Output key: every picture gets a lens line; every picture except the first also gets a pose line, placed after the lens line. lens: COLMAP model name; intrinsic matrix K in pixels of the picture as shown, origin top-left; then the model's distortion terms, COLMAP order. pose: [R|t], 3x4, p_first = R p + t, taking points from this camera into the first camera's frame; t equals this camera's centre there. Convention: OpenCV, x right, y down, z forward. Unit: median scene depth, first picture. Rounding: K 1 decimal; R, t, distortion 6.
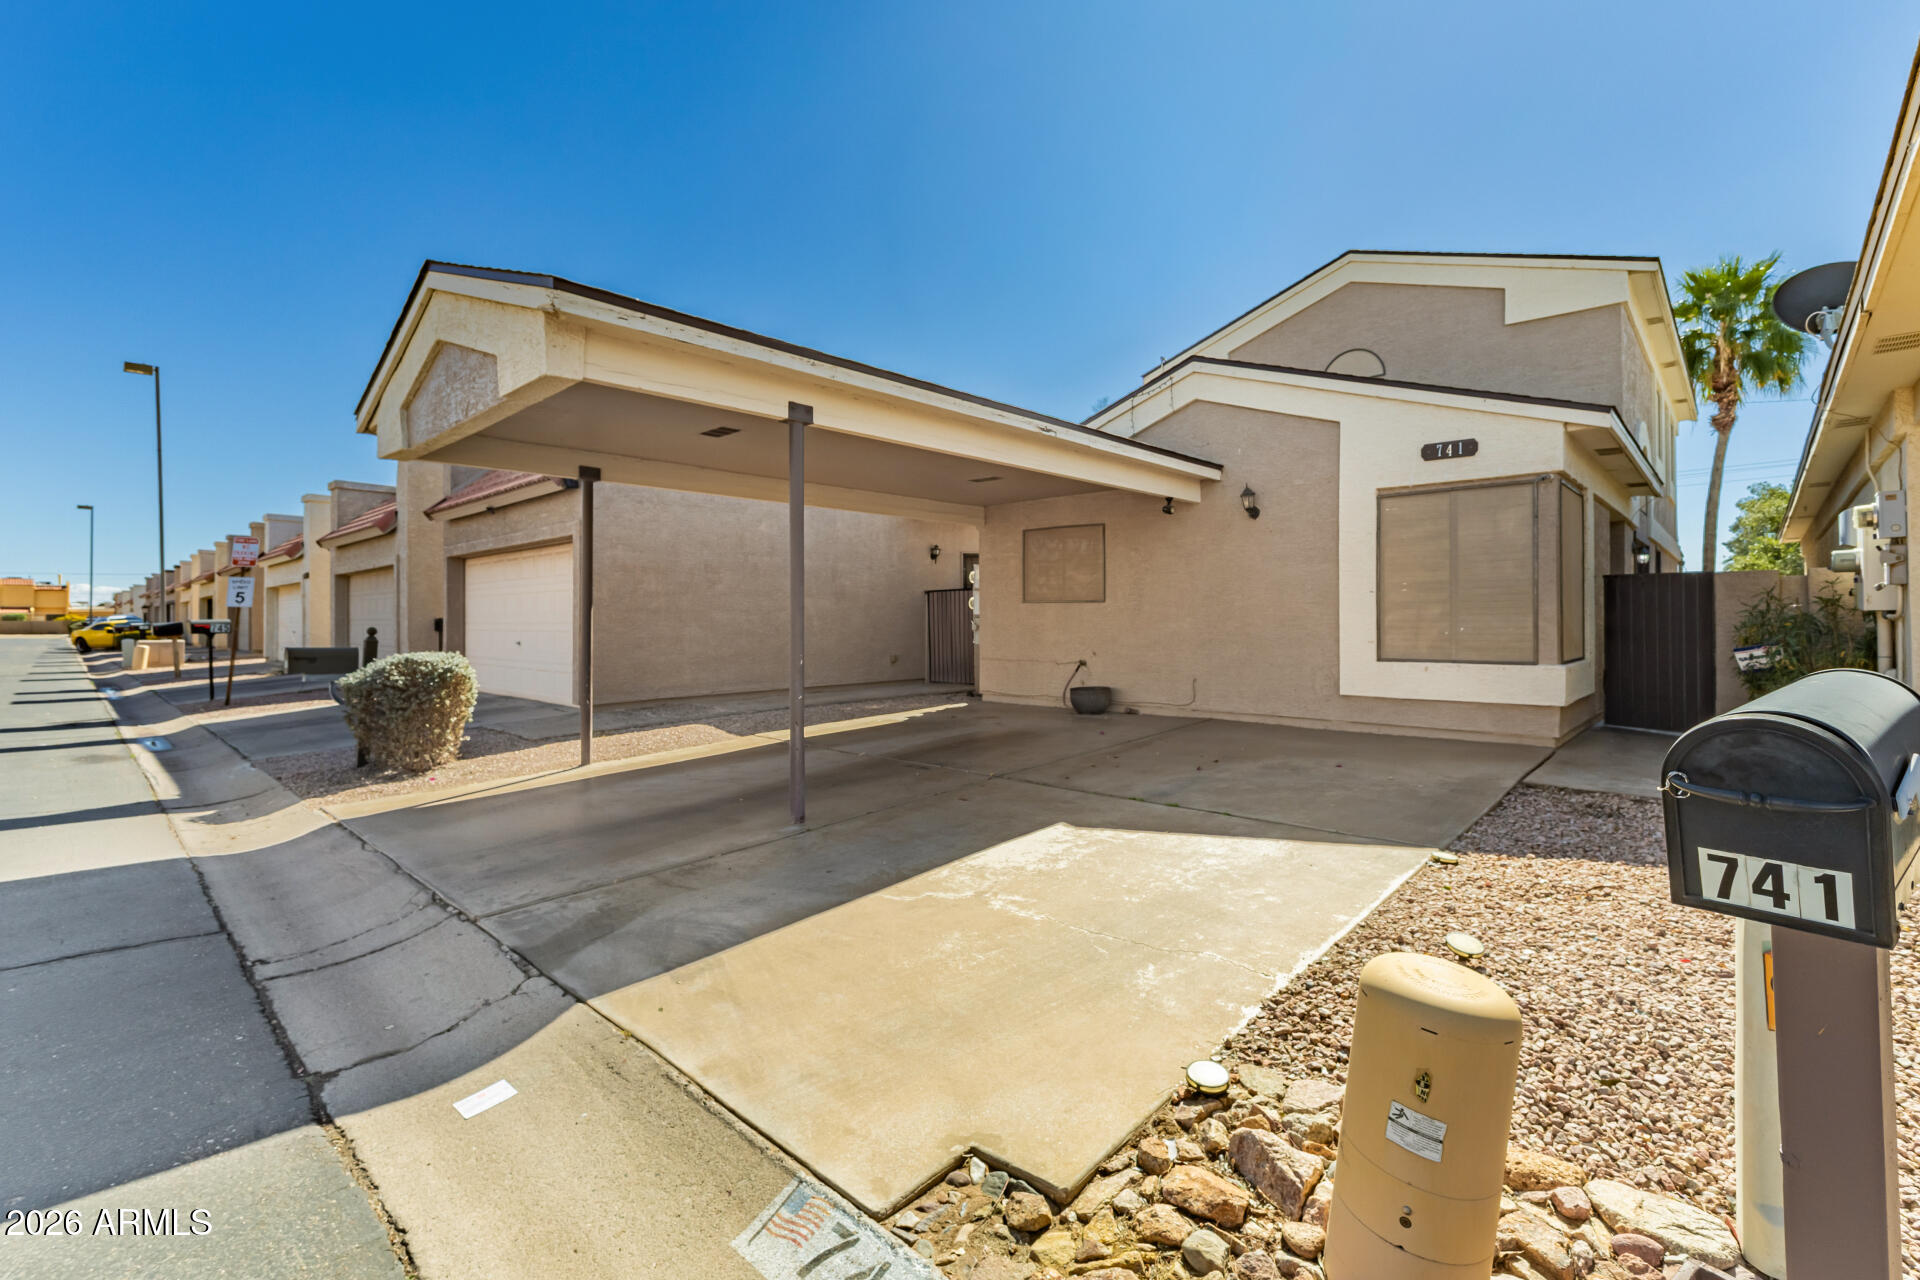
lens RADIAL K [[838.2, 0, 960.0], [0, 838.2, 640.0], [0, 0, 1]] dist [0.000130, 0.000160]
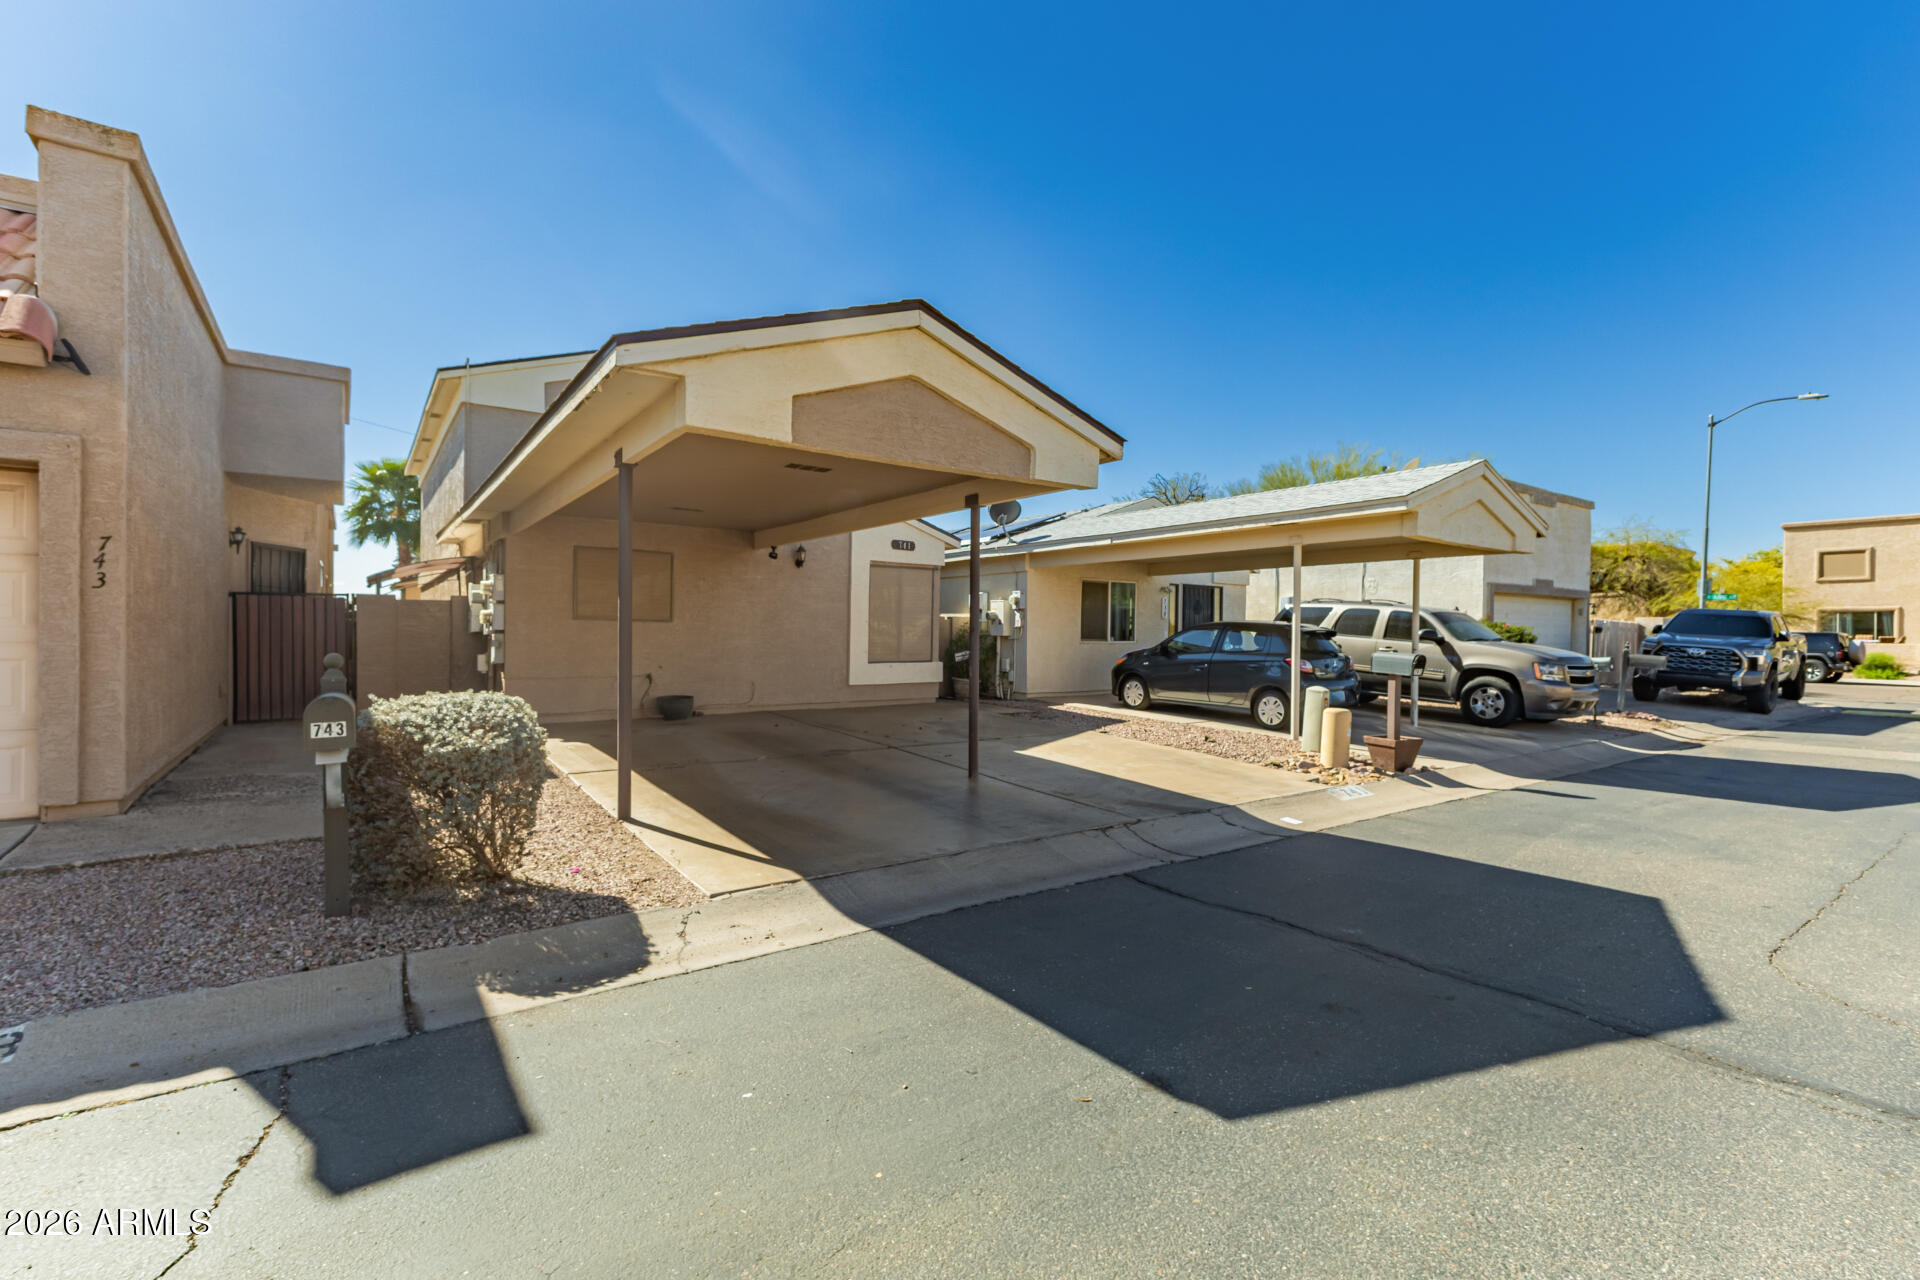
lens RADIAL K [[852.7, 0, 960.0], [0, 852.7, 640.0], [0, 0, 1]] dist [-0.000435, -0.000014]
pose [[0.189340, -0.001301, 0.981911, -1.155350], [0.016600, 0.999860, -0.001876, -0.014544], [-0.981771, 0.016654, 0.189335, 0.505932]]
